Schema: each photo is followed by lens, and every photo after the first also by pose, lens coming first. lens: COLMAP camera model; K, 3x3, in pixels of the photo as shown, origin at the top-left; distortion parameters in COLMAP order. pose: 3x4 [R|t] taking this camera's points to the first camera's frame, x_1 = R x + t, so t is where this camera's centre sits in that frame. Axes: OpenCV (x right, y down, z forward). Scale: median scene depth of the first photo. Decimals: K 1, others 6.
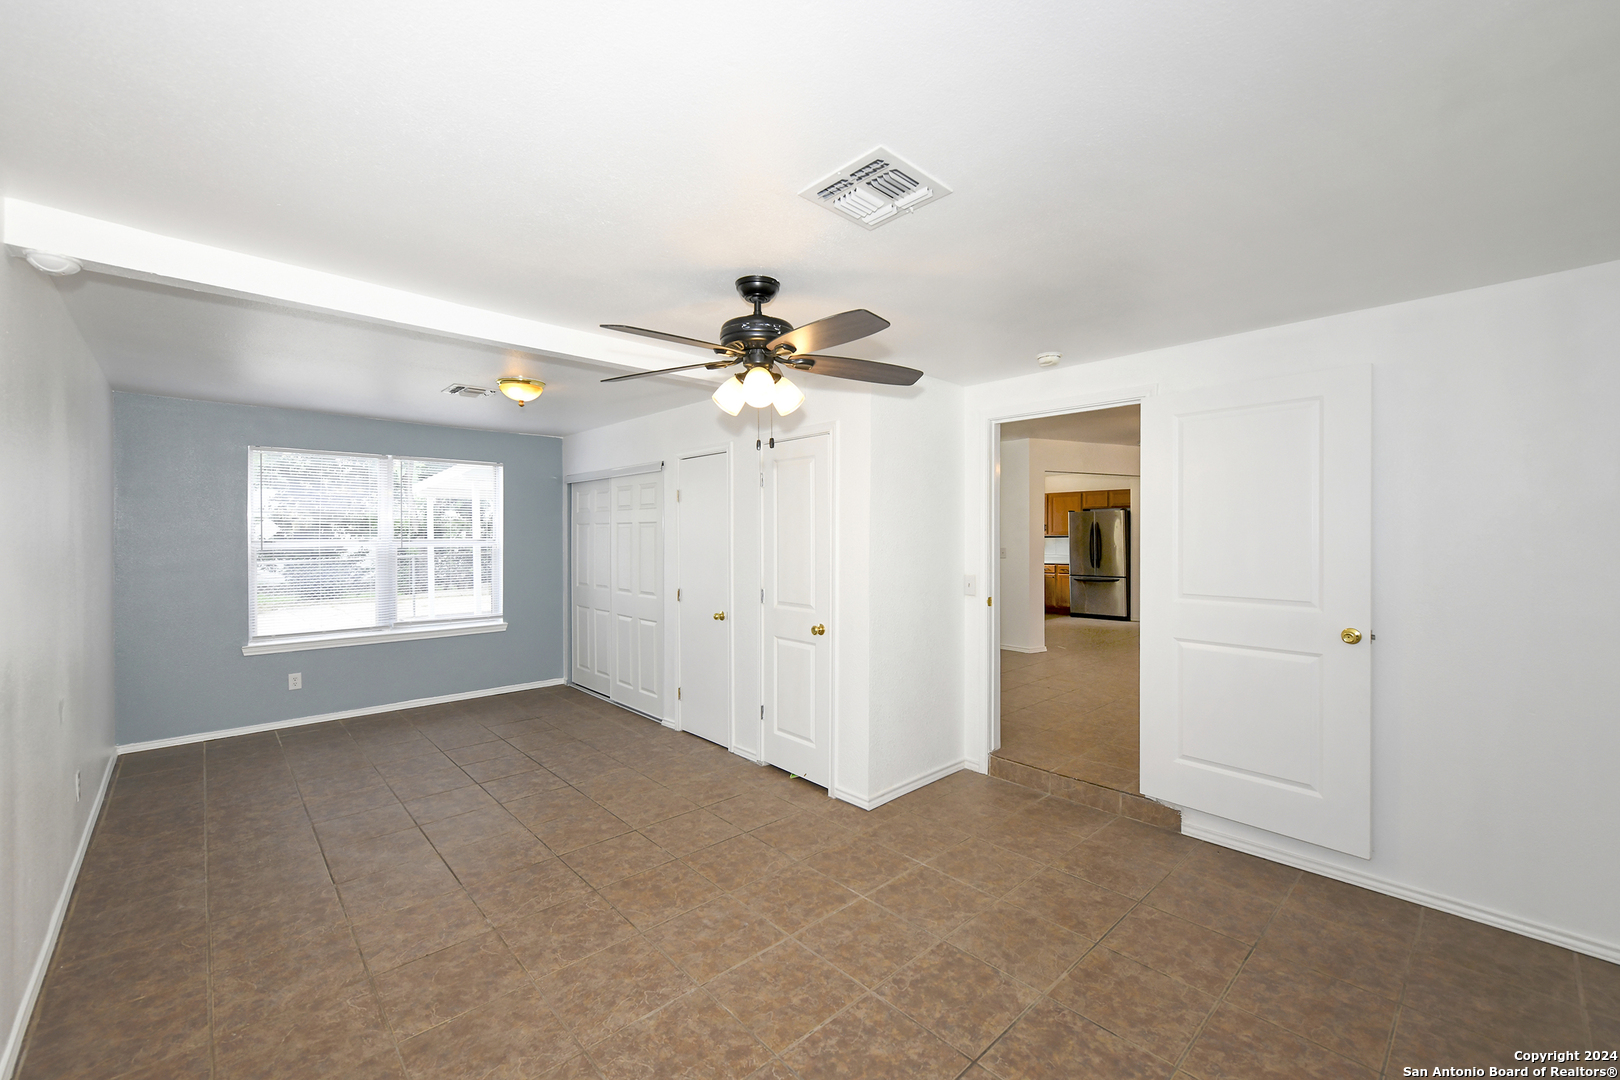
lens RADIAL K [[651.2, 0, 813.8], [0, 651.2, 534.1], [0, 0, 1]] dist [-0.000565, -0.000457]
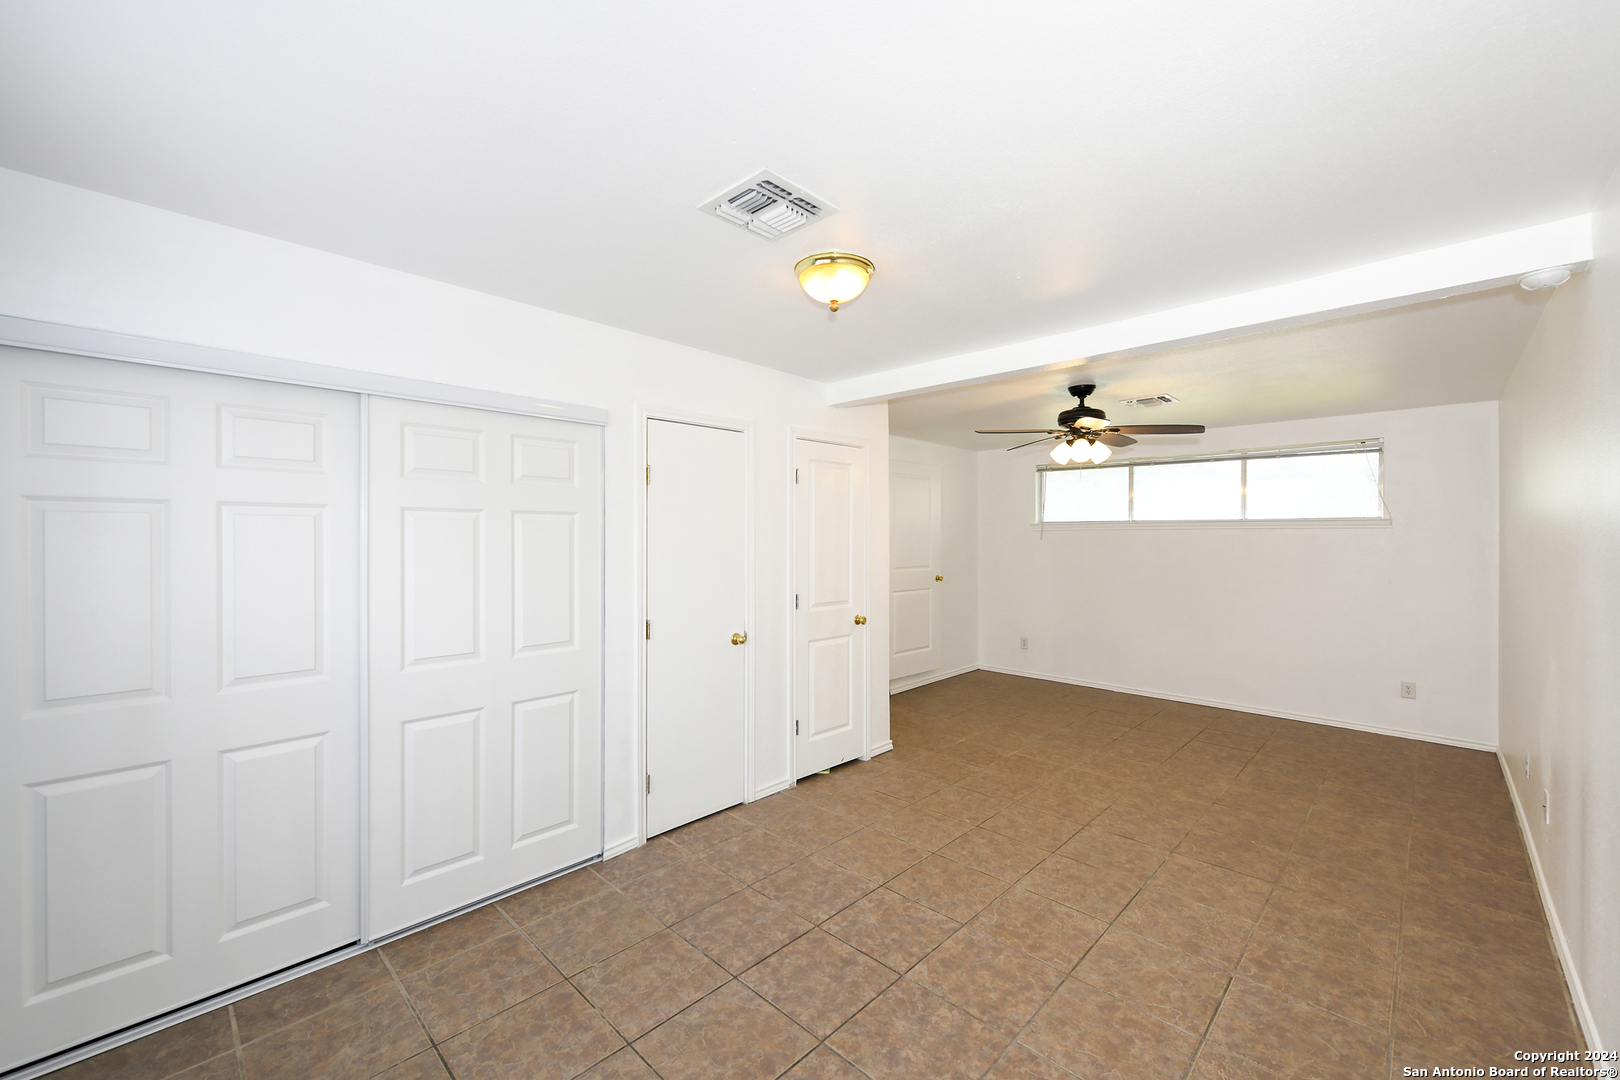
lens RADIAL K [[640.3, 0, 795.4], [0, 640.3, 535.1], [0, 0, 1]] dist [0.002875, 0.000531]
pose [[-0.029922, 0.001711, 0.999551, -1.524744], [-0.001136, 0.999998, -0.001746, -0.001241], [-0.999552, -0.001188, -0.029920, 1.575967]]
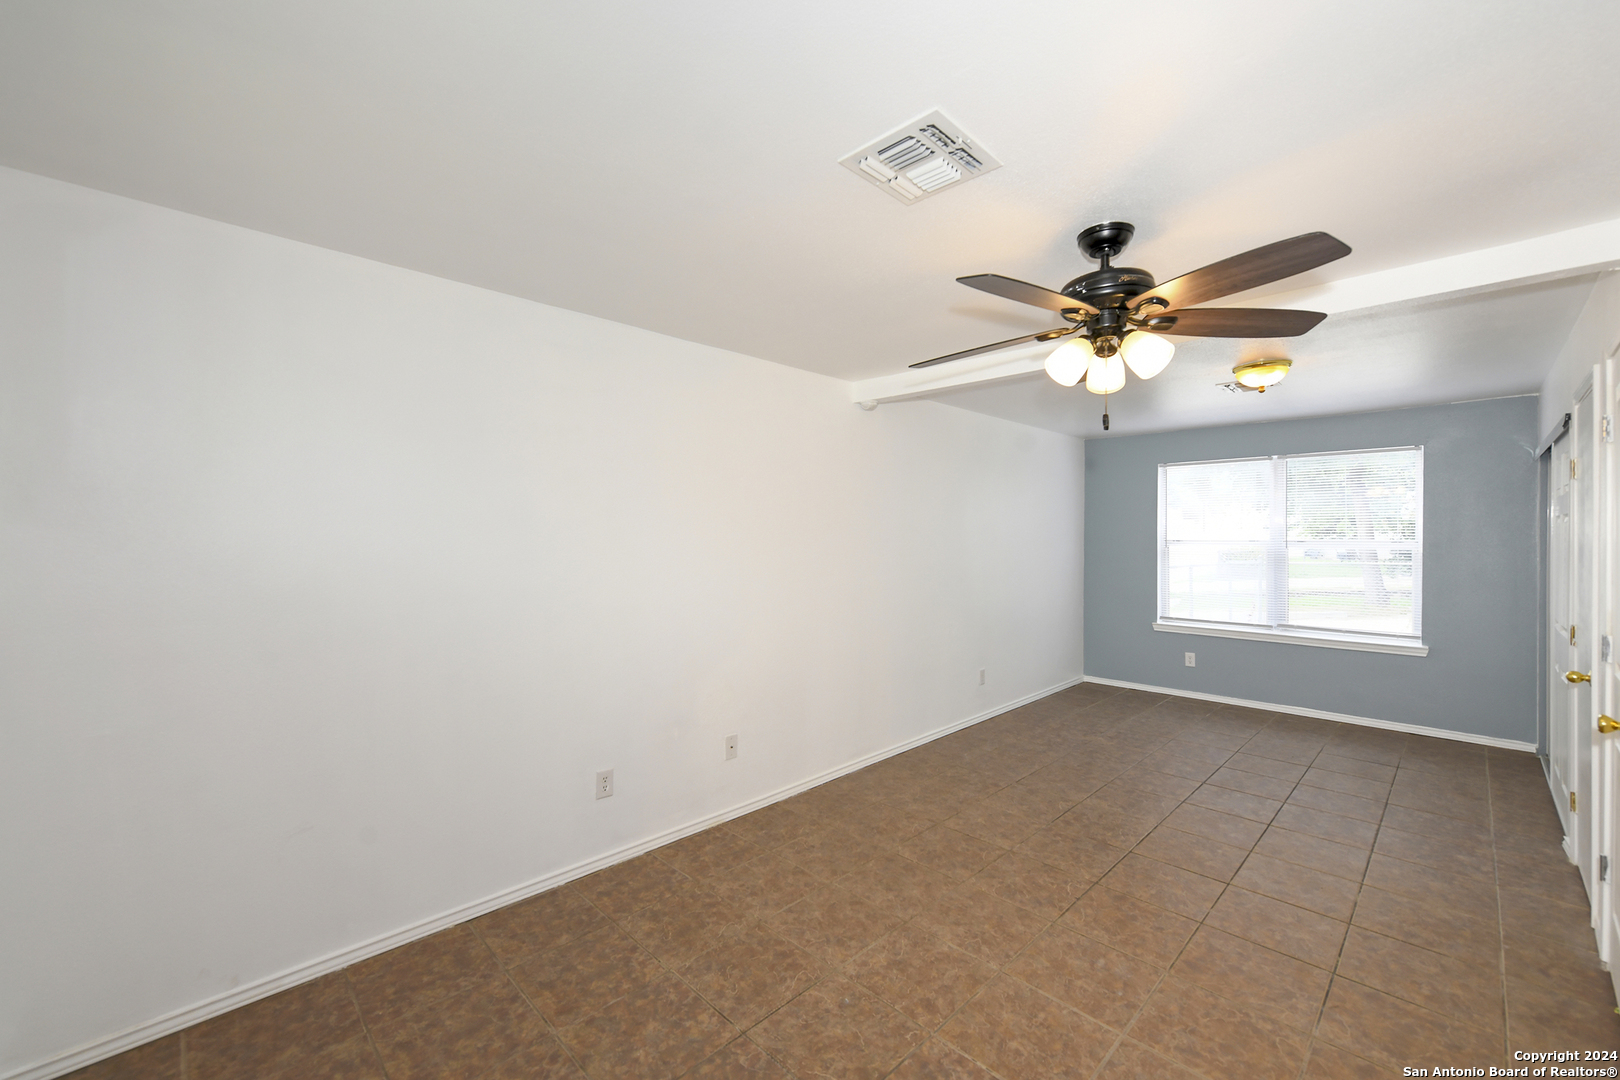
lens RADIAL K [[651.2, 0, 813.8], [0, 651.2, 534.1], [0, 0, 1]] dist [-0.000565, -0.000457]
pose [[0.033755, -0.001945, -0.999428, 0.655470], [-0.003017, 0.999993, -0.002048, 0.008417], [0.999426, 0.003085, 0.033749, 0.521990]]
